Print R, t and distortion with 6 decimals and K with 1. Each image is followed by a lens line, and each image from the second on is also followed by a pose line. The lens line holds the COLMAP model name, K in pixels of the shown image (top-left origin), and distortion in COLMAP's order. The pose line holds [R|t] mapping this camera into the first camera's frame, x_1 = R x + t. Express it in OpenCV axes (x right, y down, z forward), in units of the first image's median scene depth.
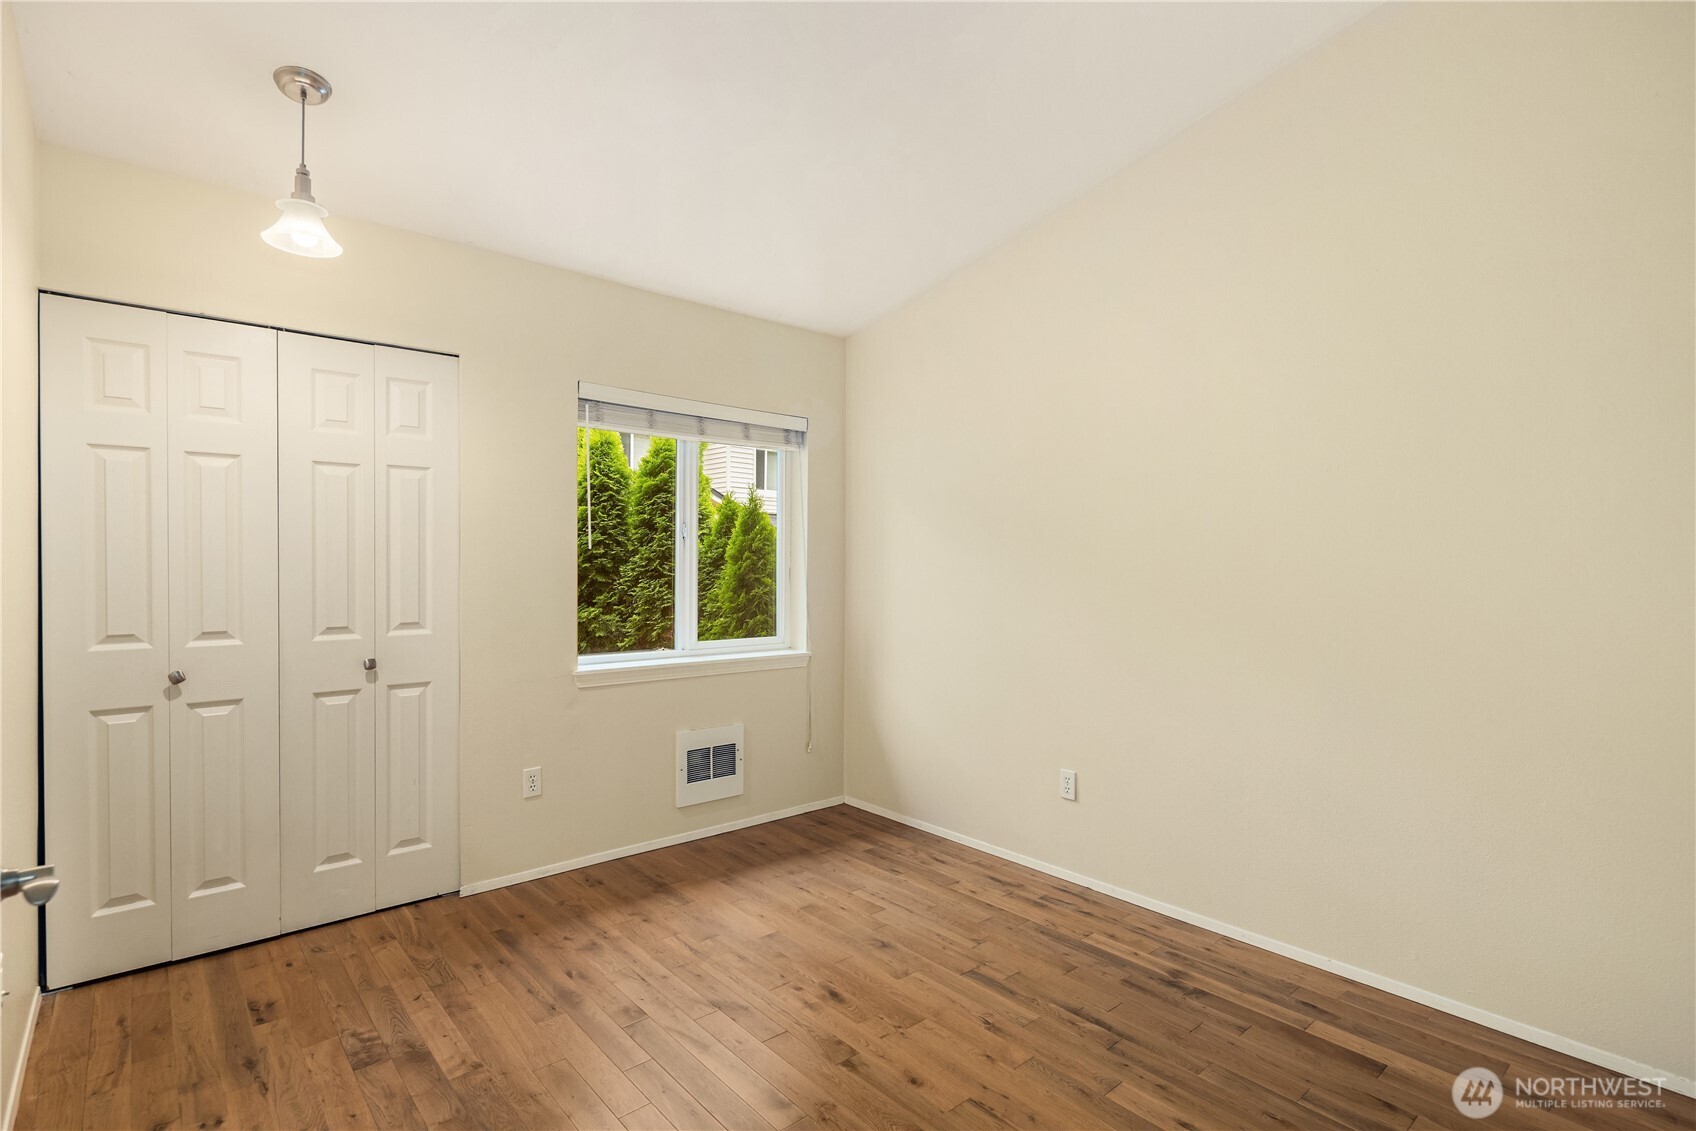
lens RADIAL K [[814.5, 0, 855.3], [0, 814.5, 560.2], [0, 0, 1]] dist [0.000928, -0.001033]
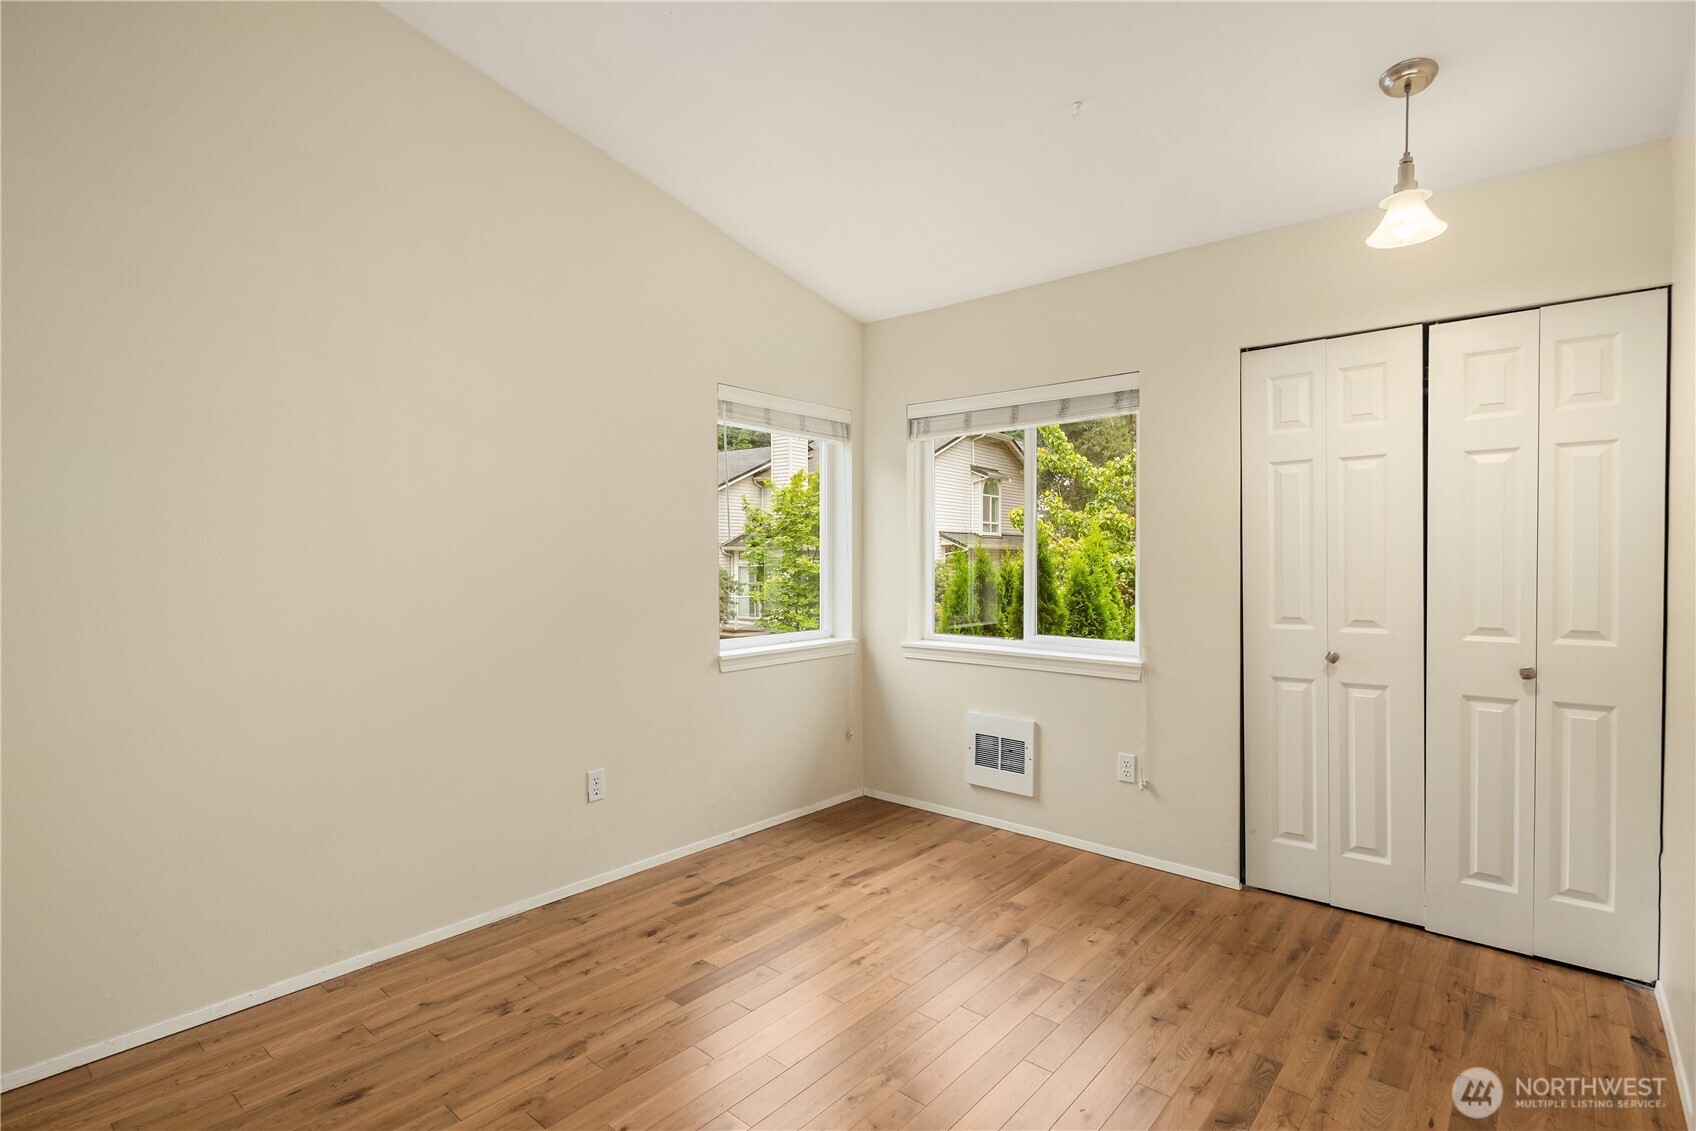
lens RADIAL K [[814.5, 0, 855.3], [0, 814.5, 560.2], [0, 0, 1]] dist [0.000928, -0.001033]
pose [[0.131089, 0.007286, -0.991344, 0.219514], [-0.003950, 0.999969, 0.006827, 0.002670], [0.991363, 0.003021, 0.131114, 0.197516]]
